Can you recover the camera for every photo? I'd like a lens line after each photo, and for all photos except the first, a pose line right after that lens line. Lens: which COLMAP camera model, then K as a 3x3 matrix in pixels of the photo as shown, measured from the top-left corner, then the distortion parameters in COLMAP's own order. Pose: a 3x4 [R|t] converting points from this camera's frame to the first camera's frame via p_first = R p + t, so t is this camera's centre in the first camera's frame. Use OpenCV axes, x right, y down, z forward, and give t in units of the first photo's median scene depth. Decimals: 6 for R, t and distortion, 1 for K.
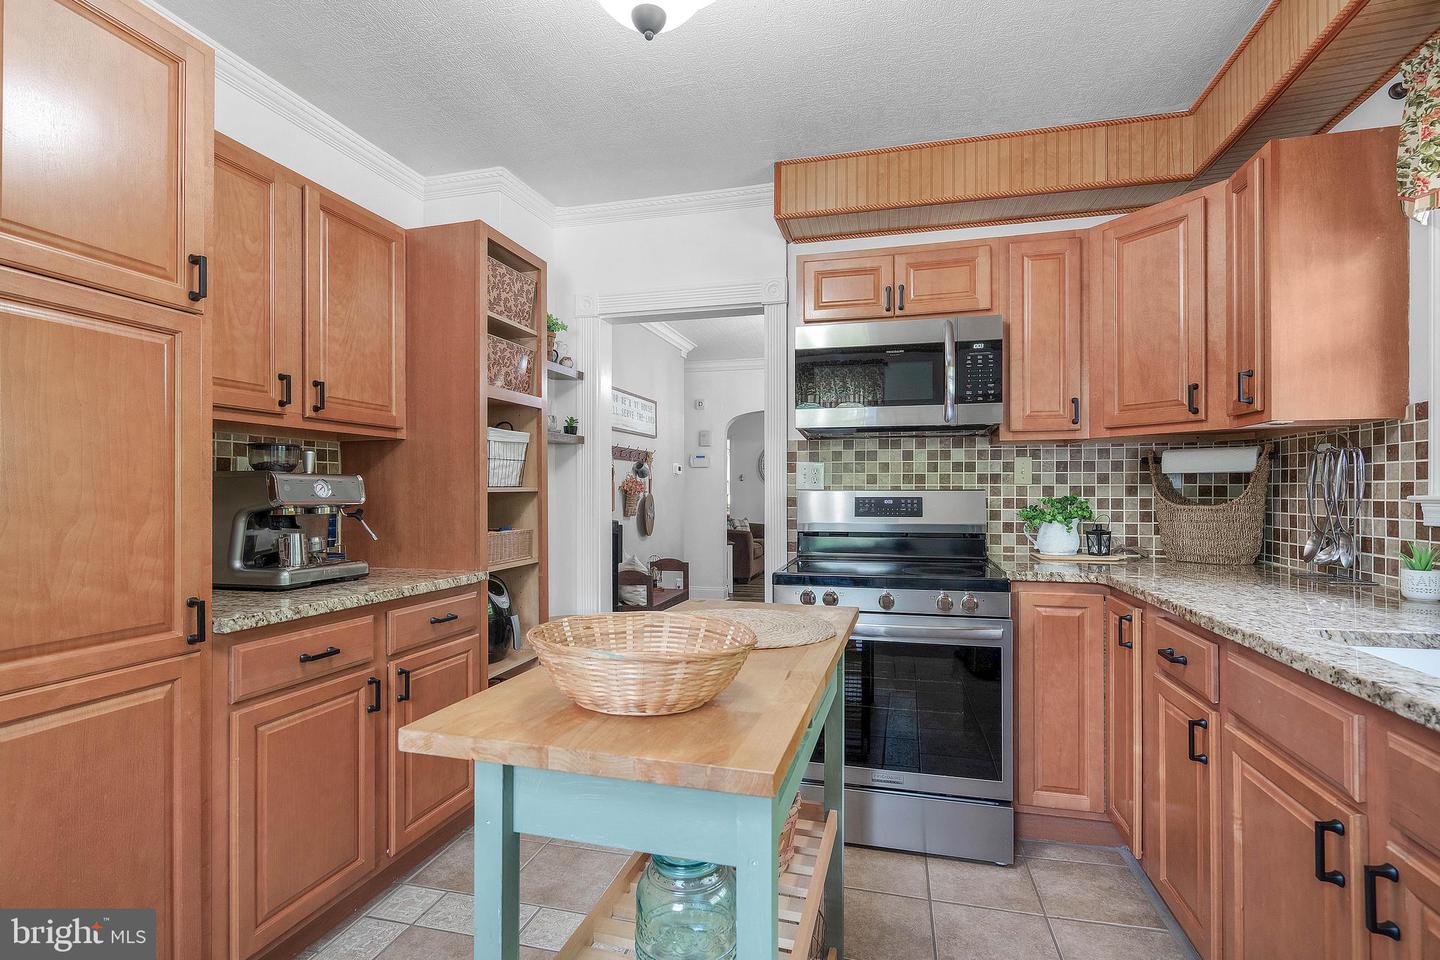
lens RADIAL K [[665.0, 0, 725.4], [0, 665.0, 486.2], [0, 0, 1]] dist [-0.000066, 0.000255]
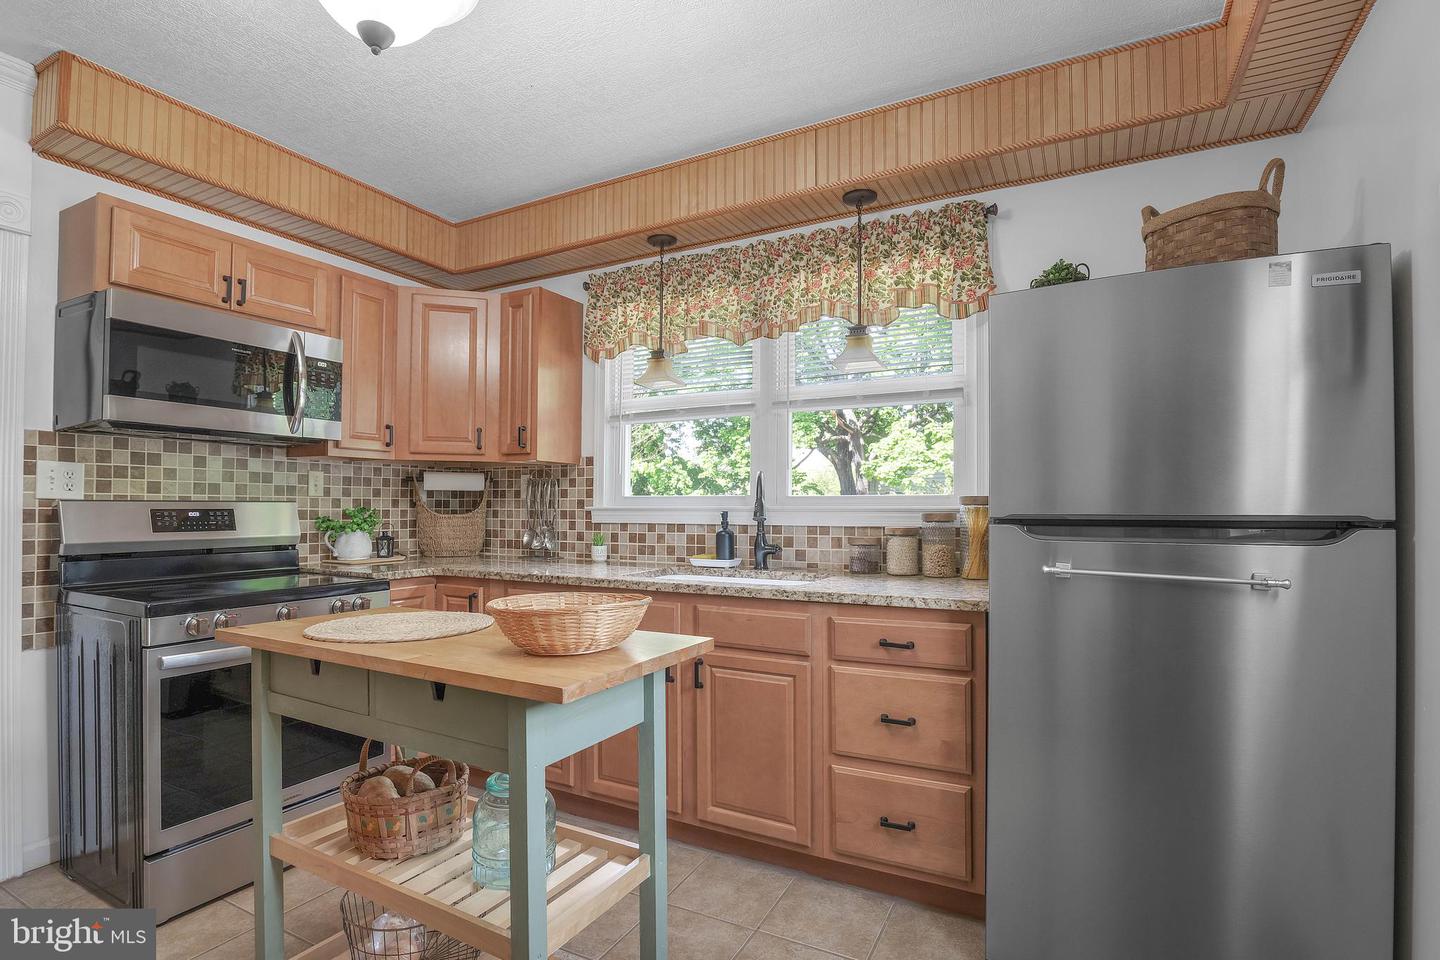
lens RADIAL K [[701.9, 0, 721.4], [0, 701.9, 503.2], [0, 0, 1]] dist [-0.003036, -0.000691]
pose [[0.235748, 0.006413, 0.971793, -0.516745], [-0.011636, 0.999925, -0.003775, 0.004723], [-0.971745, -0.010418, 0.235805, 0.117315]]
